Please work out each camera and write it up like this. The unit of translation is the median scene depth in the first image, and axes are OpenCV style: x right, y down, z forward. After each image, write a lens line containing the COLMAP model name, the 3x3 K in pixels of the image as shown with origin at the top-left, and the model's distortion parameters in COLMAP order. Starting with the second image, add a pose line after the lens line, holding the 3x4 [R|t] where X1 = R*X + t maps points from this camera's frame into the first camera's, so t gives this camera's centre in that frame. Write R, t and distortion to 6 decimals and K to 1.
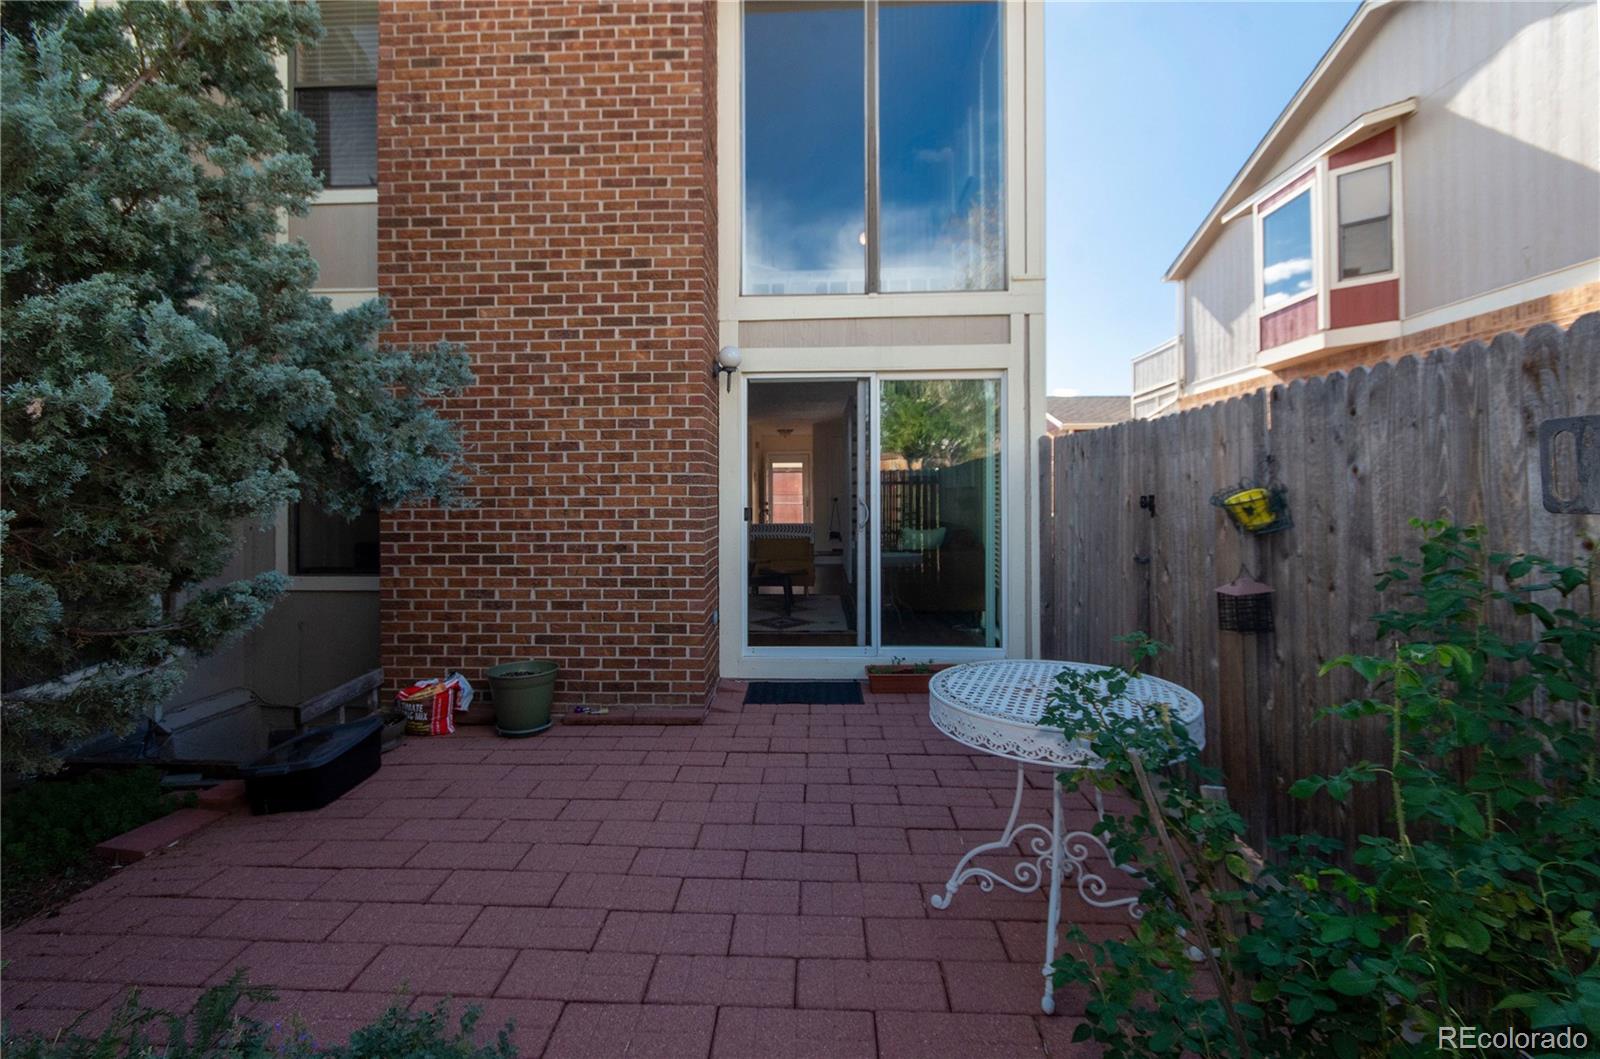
lens RADIAL K [[709.8, 0, 765.0], [0, 709.8, 494.6], [0, 0, 1]] dist [0.001980, 0.001042]
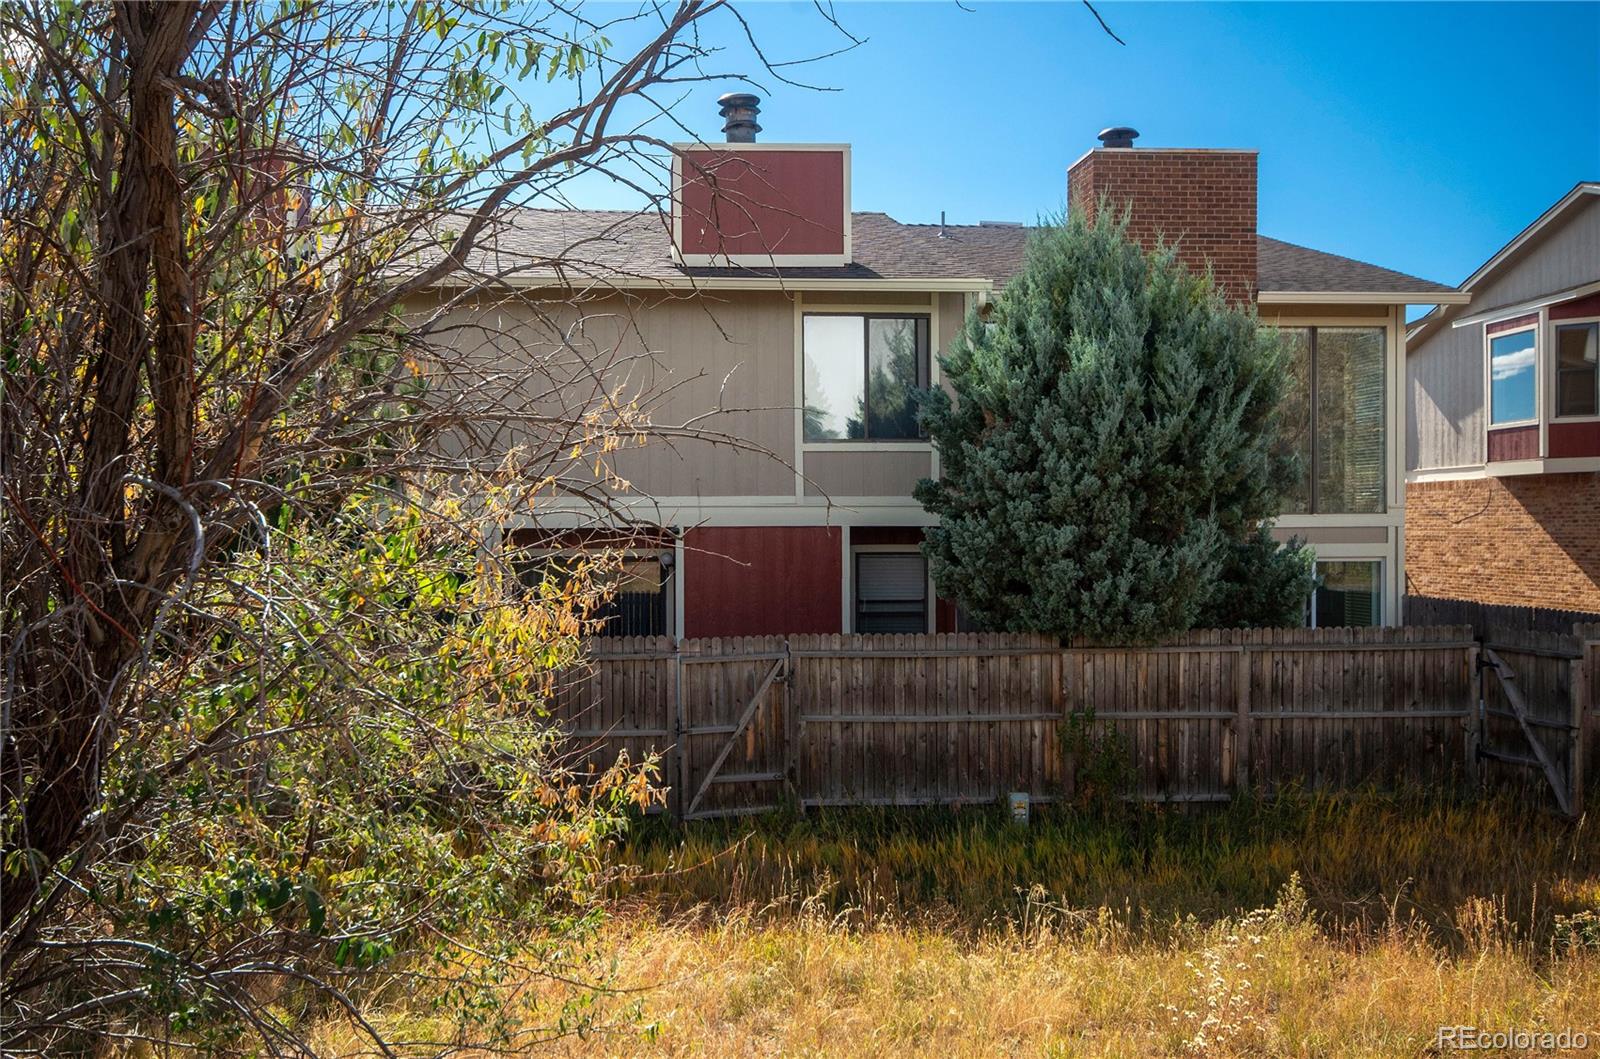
lens RADIAL K [[1322.4, 0, 798.8], [0, 1322.4, 534.7], [0, 0, 1]] dist [0.039381, 0.001723]
pose [[0.985804, 0.005560, 0.167808, -1.723480], [-0.006597, 0.999962, 0.005625, -0.251254], [-0.167770, -0.006652, 0.985804, -2.106292]]
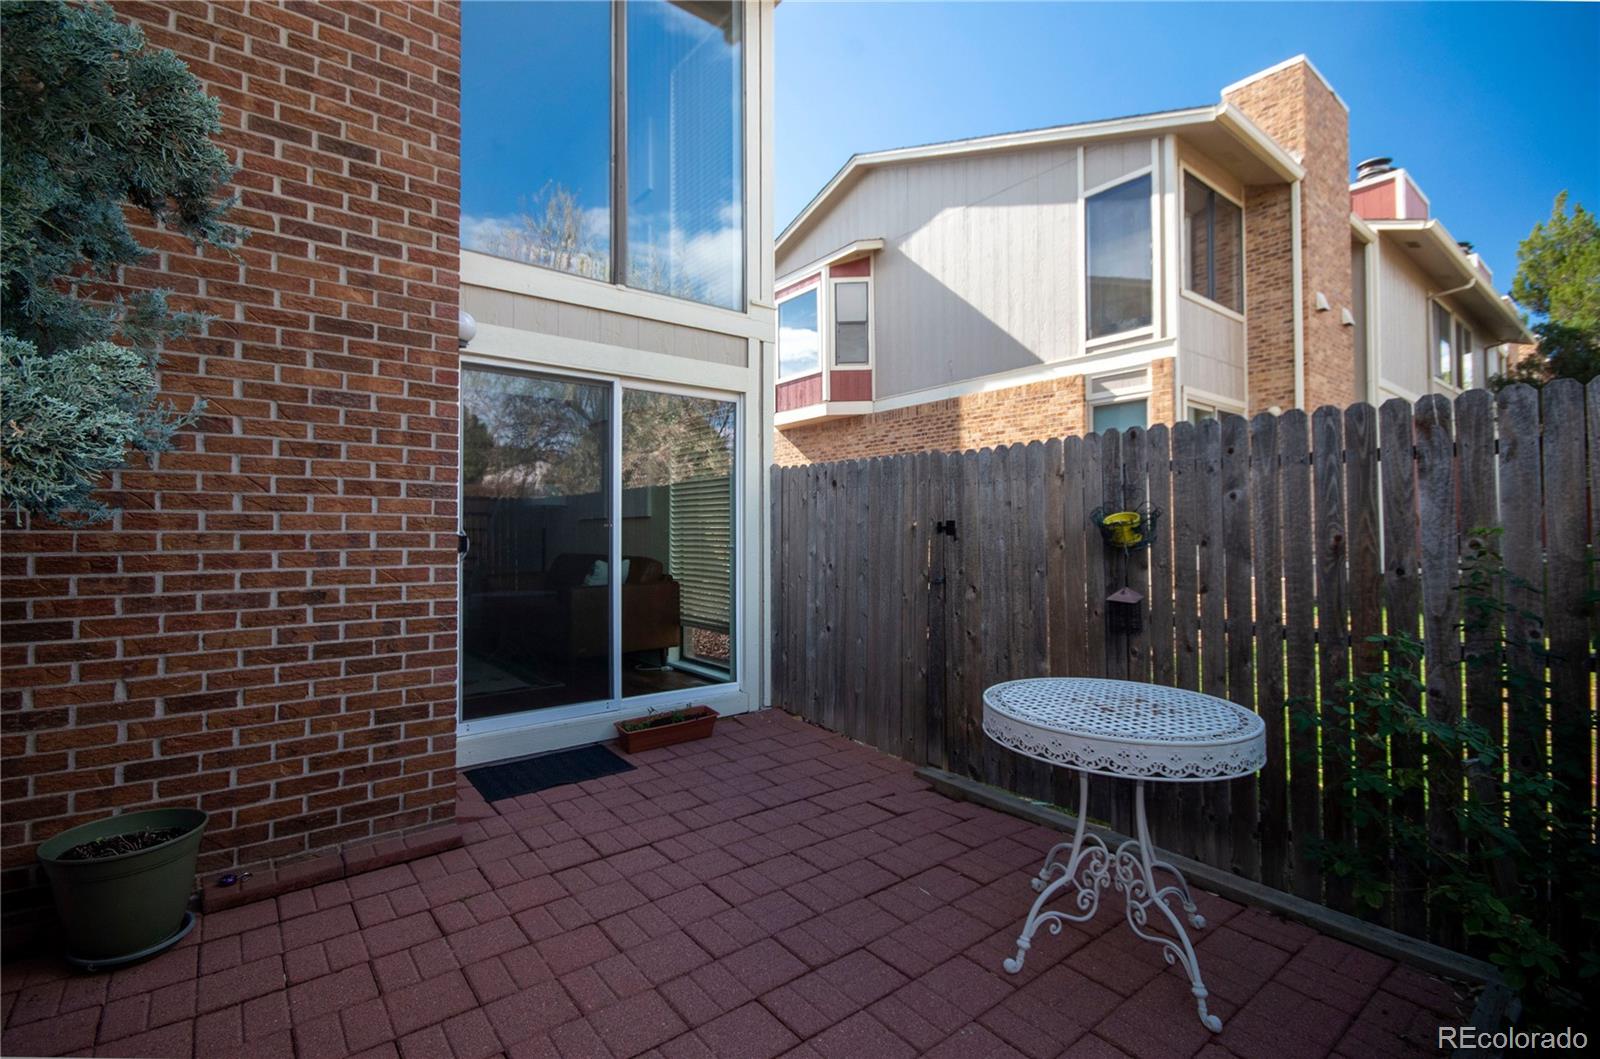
lens RADIAL K [[709.8, 0, 743.8], [0, 709.8, 525.3], [0, 0, 1]] dist [0.001980, 0.001042]
pose [[0.765976, 0.013398, 0.642730, -0.314683], [-0.005867, 0.999887, -0.013851, 0.019314], [-0.642843, 0.006838, 0.765968, 0.281596]]
